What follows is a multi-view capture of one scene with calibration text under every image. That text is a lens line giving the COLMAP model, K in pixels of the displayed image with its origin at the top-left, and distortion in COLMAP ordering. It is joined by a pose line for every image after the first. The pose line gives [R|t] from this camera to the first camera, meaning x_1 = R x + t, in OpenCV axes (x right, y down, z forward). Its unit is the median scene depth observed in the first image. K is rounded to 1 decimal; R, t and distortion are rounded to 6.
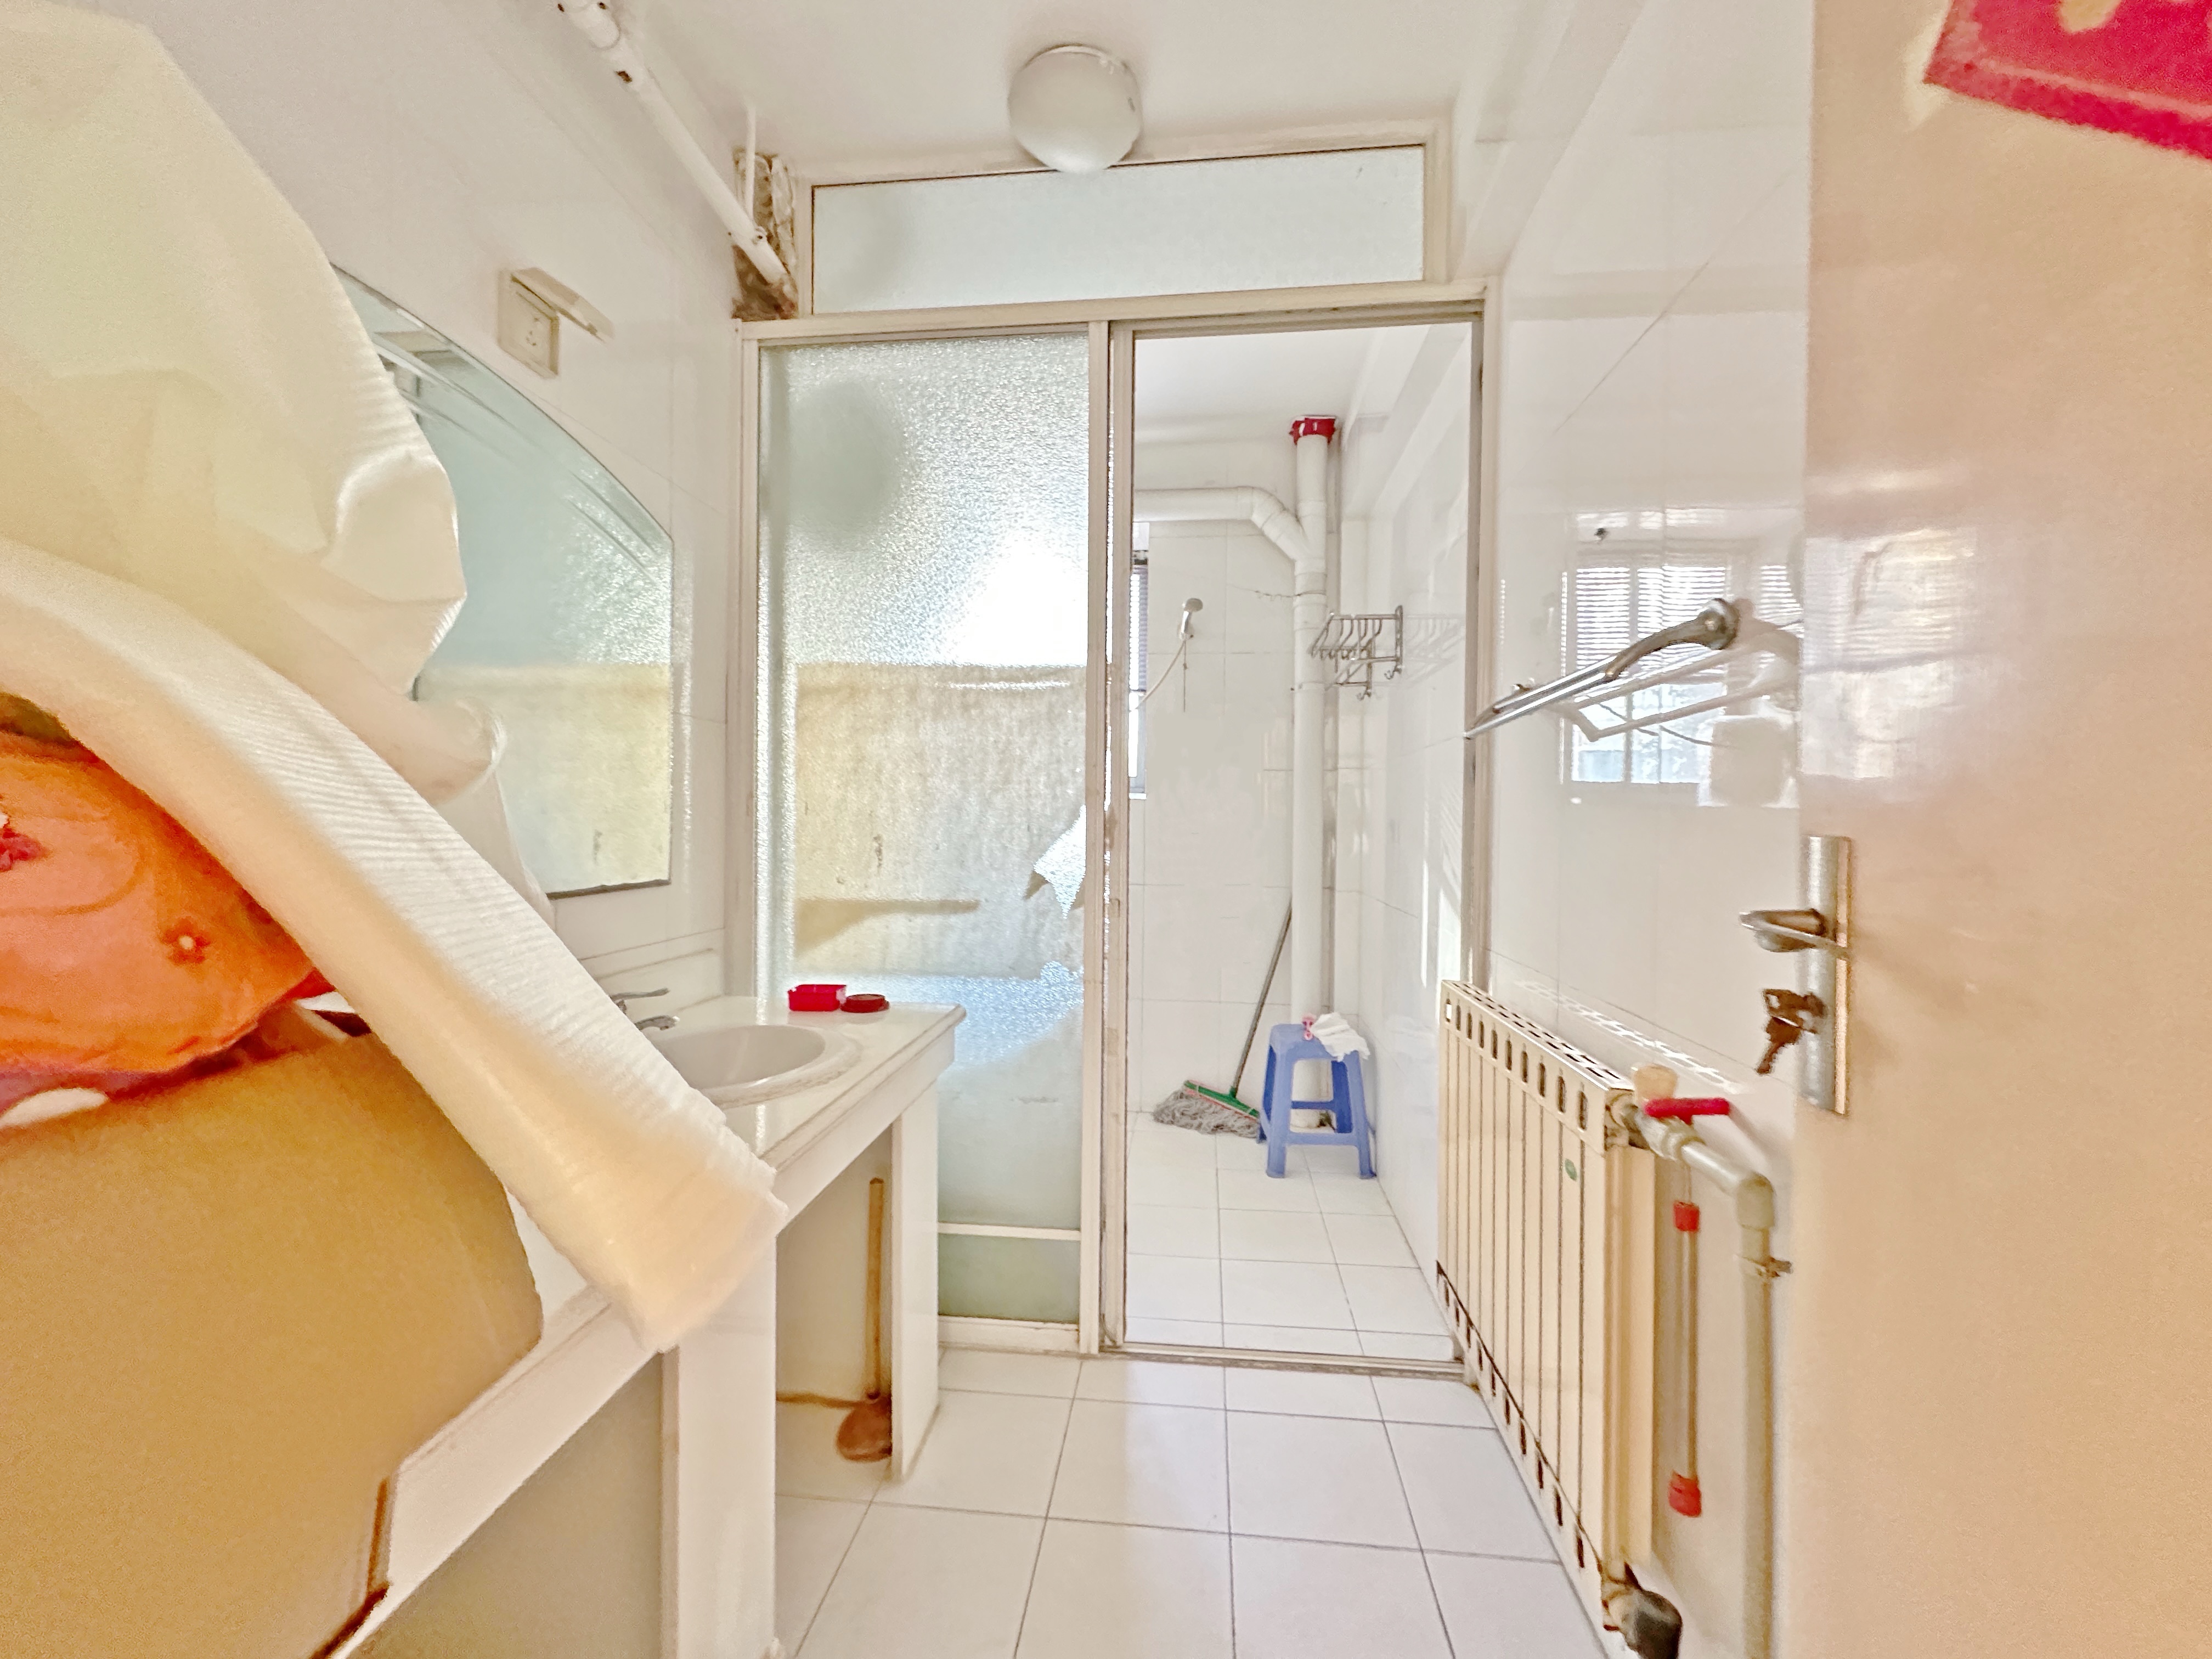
lens RADIAL K [[890.1, 0, 1116.4], [0, 890.1, 830.2], [0, 0, 1]] dist [-0.003100, 0.000105]
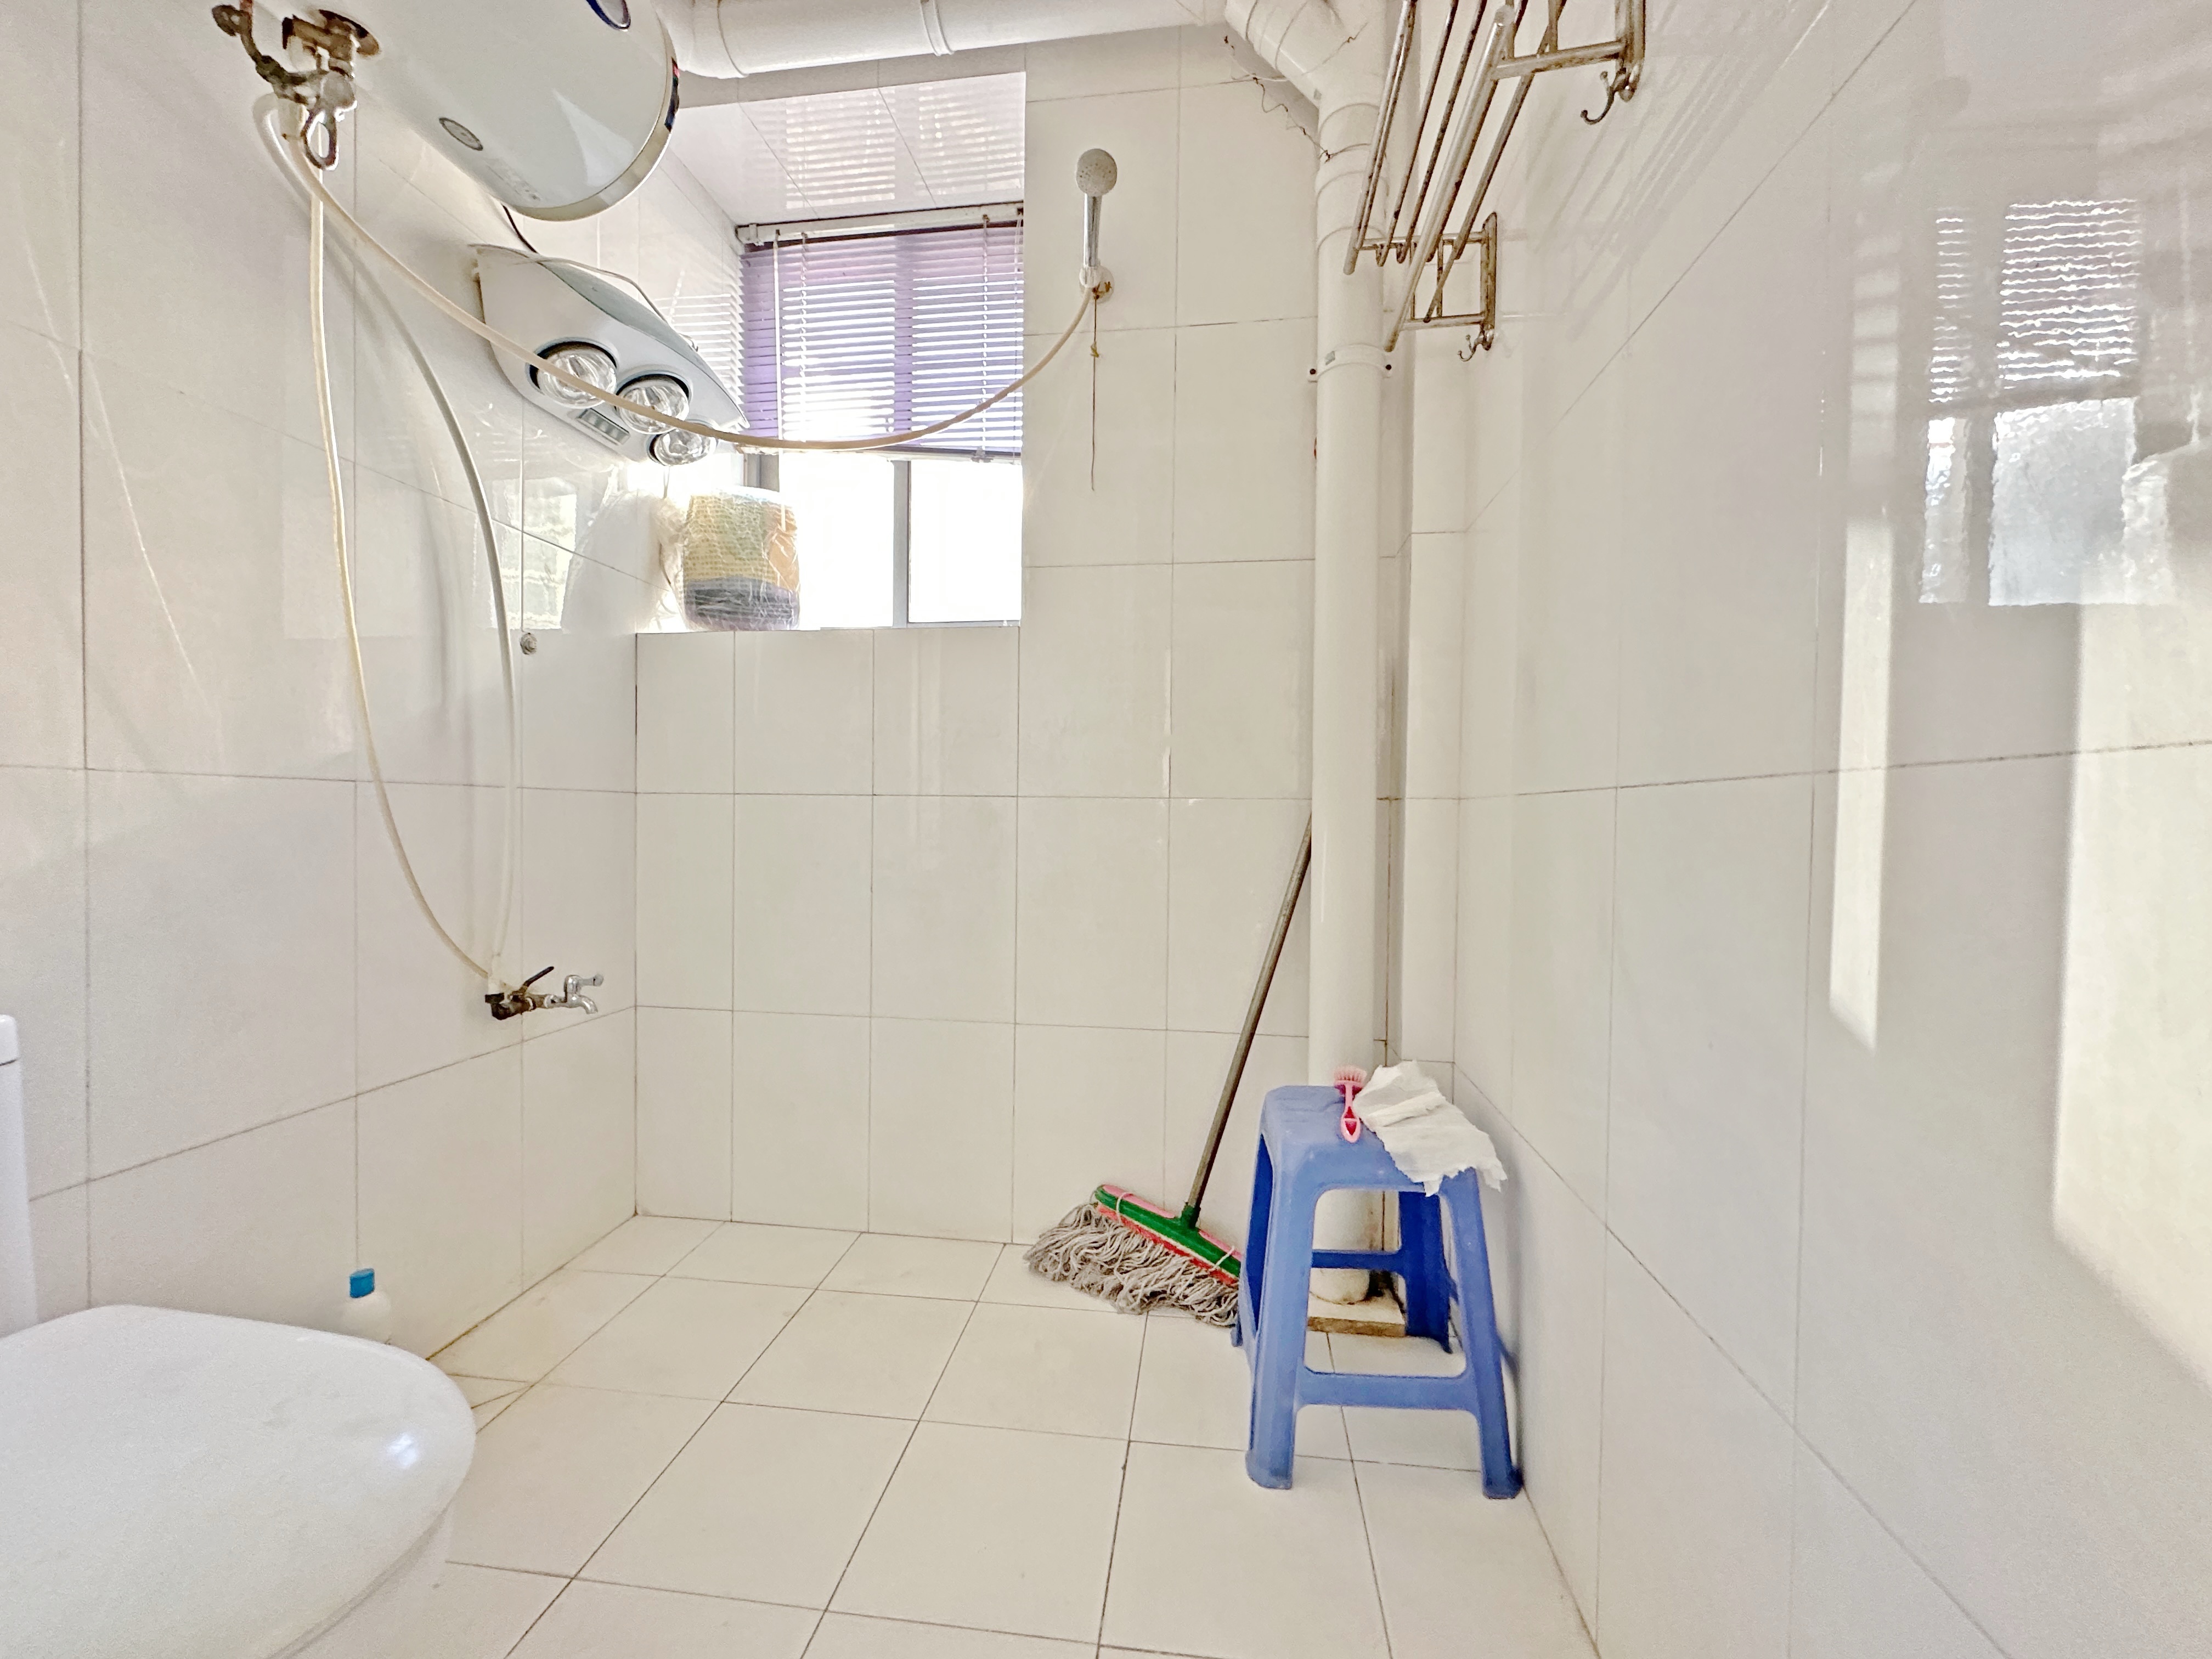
lens RADIAL K [[890.1, 0, 1097.3], [0, 890.1, 825.5], [0, 0, 1]] dist [-0.003100, 0.000105]
pose [[0.999259, 0.003026, -0.038381, 0.102792], [-0.003356, 0.999958, -0.008539, 0.086583], [0.038354, 0.008662, 0.999227, 0.527339]]
